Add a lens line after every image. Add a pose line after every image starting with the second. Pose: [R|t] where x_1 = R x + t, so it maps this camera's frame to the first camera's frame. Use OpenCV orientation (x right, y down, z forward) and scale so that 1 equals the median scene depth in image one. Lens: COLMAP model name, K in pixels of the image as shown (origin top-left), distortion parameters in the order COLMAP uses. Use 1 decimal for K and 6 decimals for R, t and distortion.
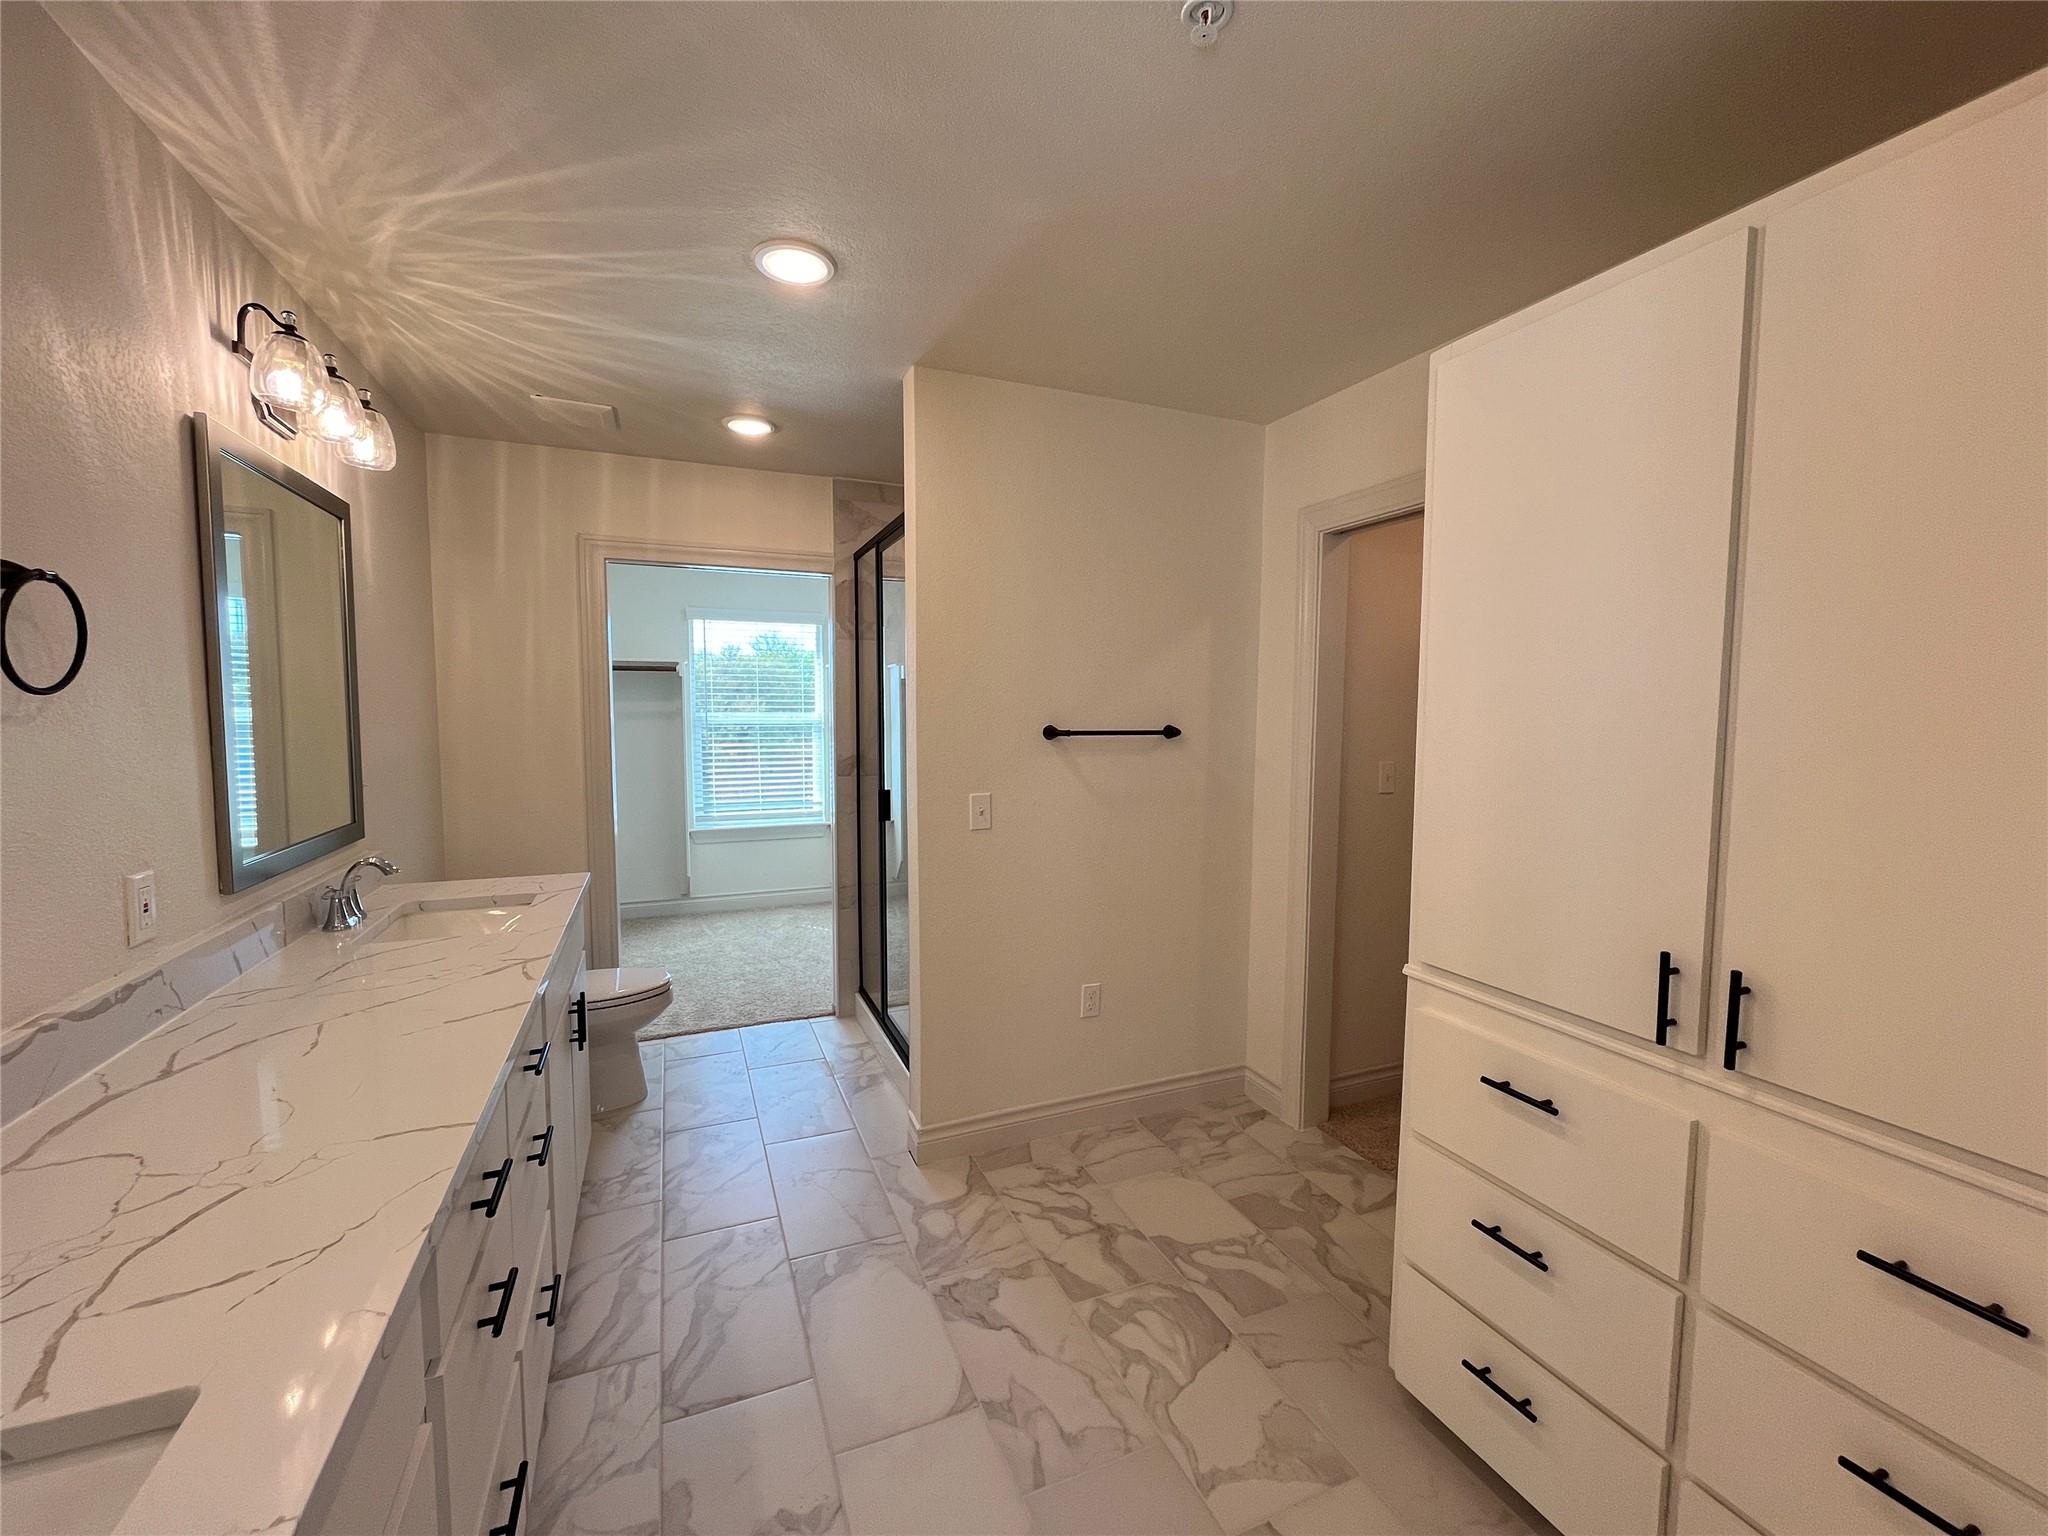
lens RADIAL K [[832.0, 0, 1031.3], [0, 832.0, 780.2], [0, 0, 1]] dist [-0.001665, -0.000050]
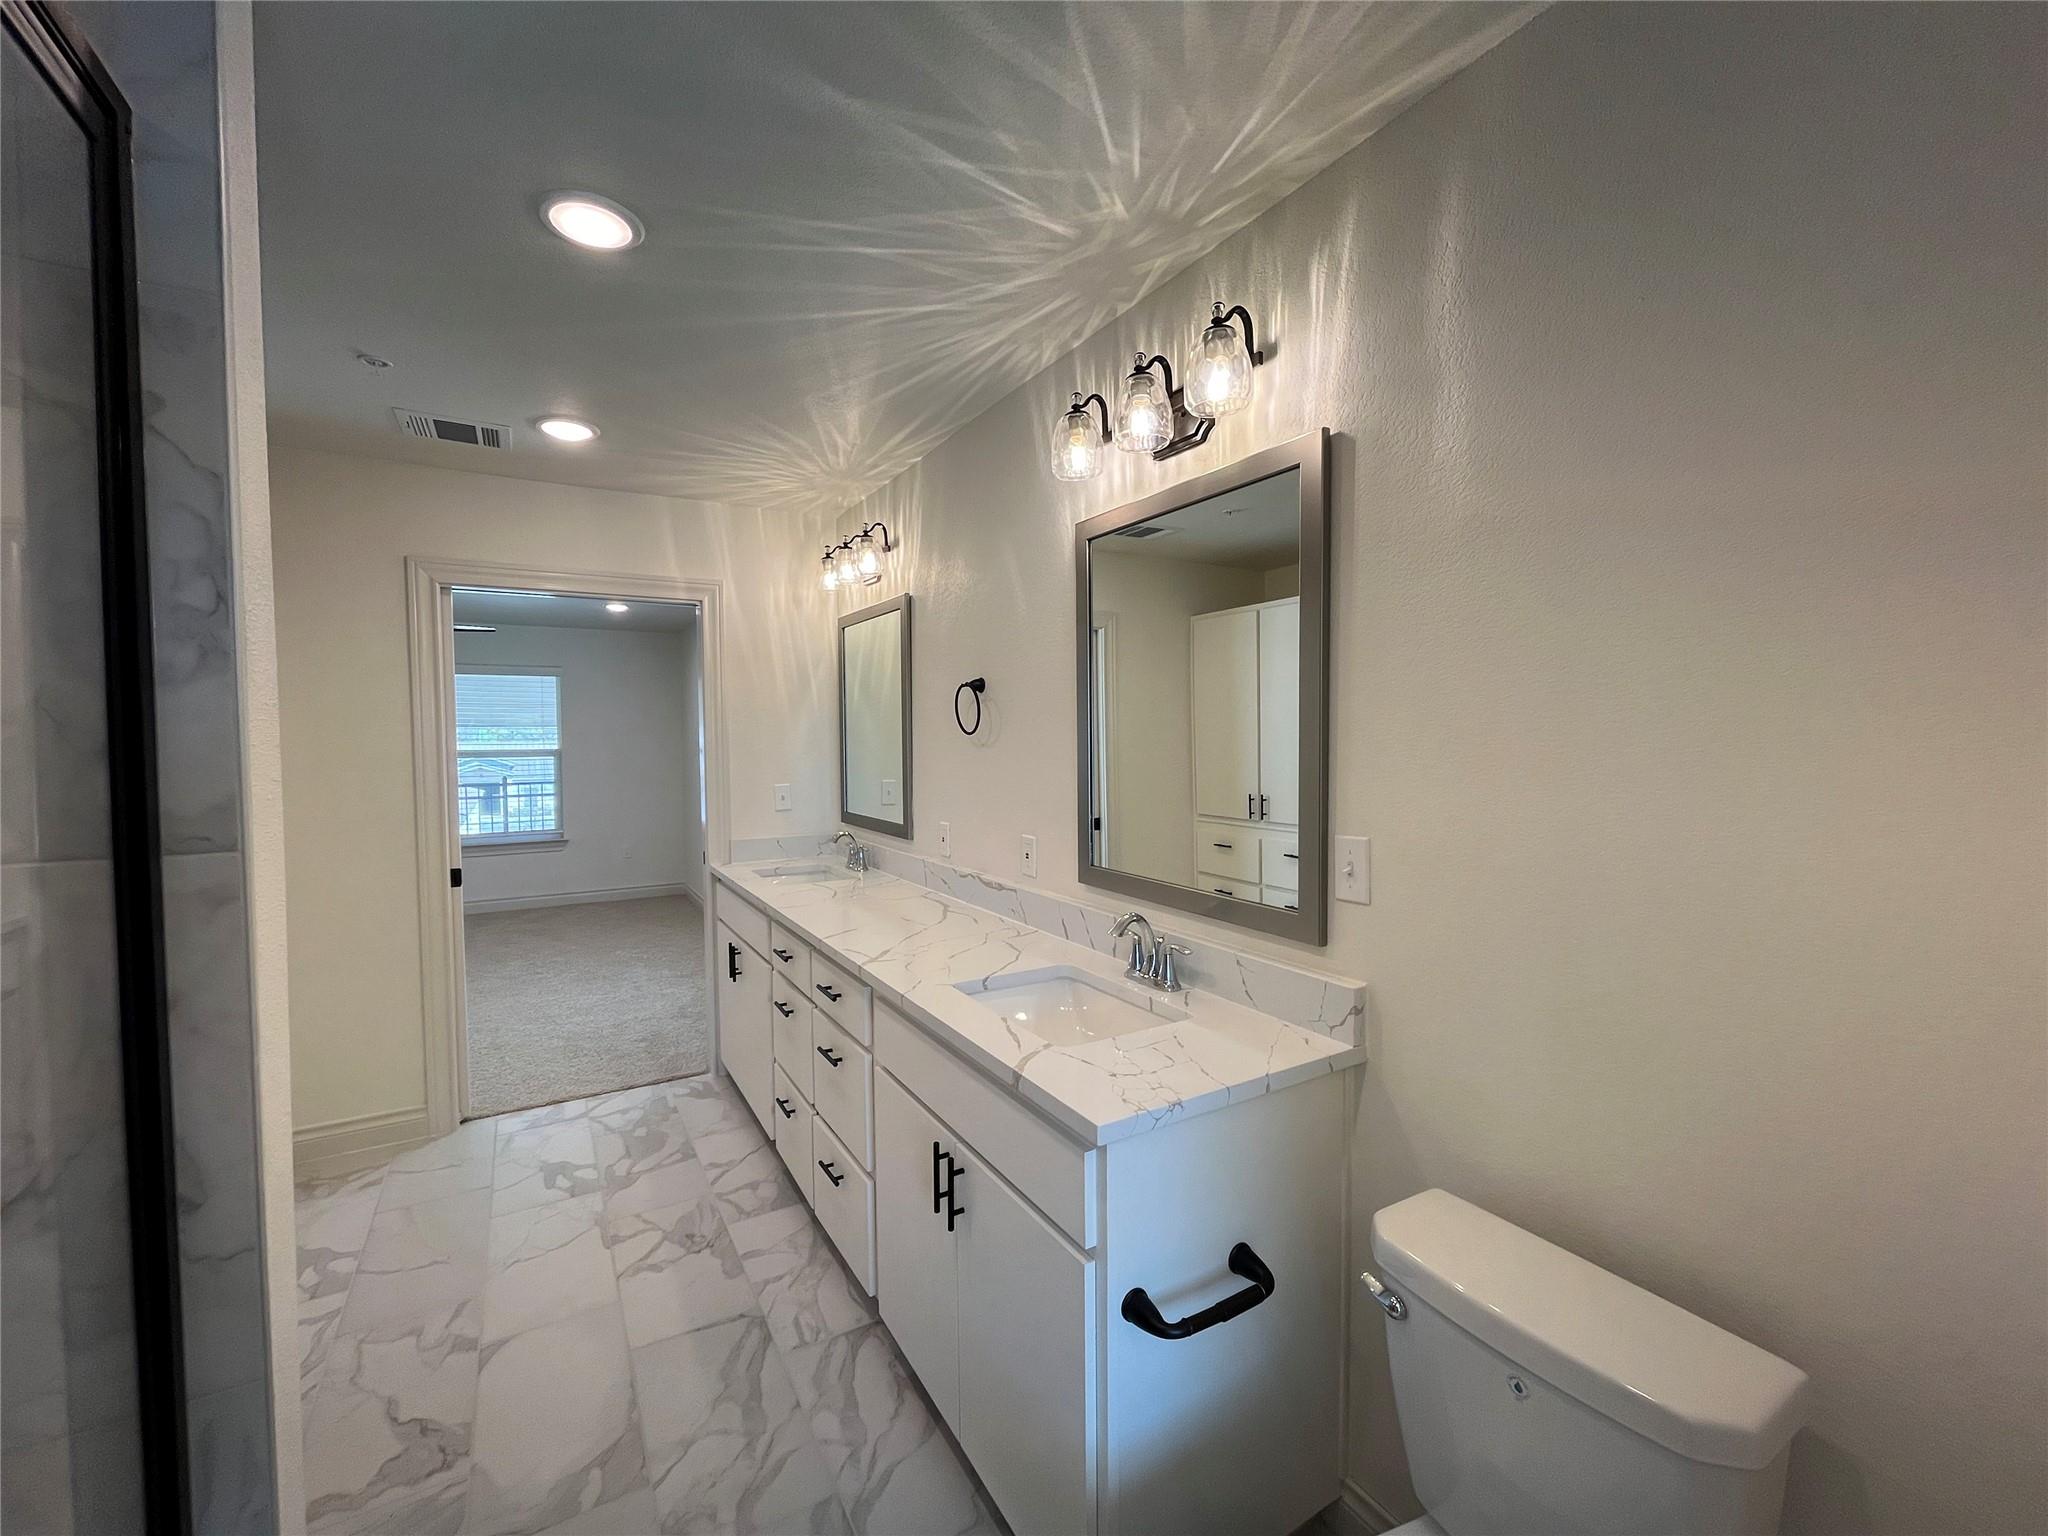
lens RADIAL K [[832.0, 0, 1030.9], [0, 832.0, 748.3], [0, 0, 1]] dist [-0.001665, -0.000050]
pose [[-0.990808, 0.008509, -0.135011, -0.589742], [-0.006931, 0.993516, 0.113480, -0.184295], [0.135101, 0.113372, -0.984324, 1.882278]]
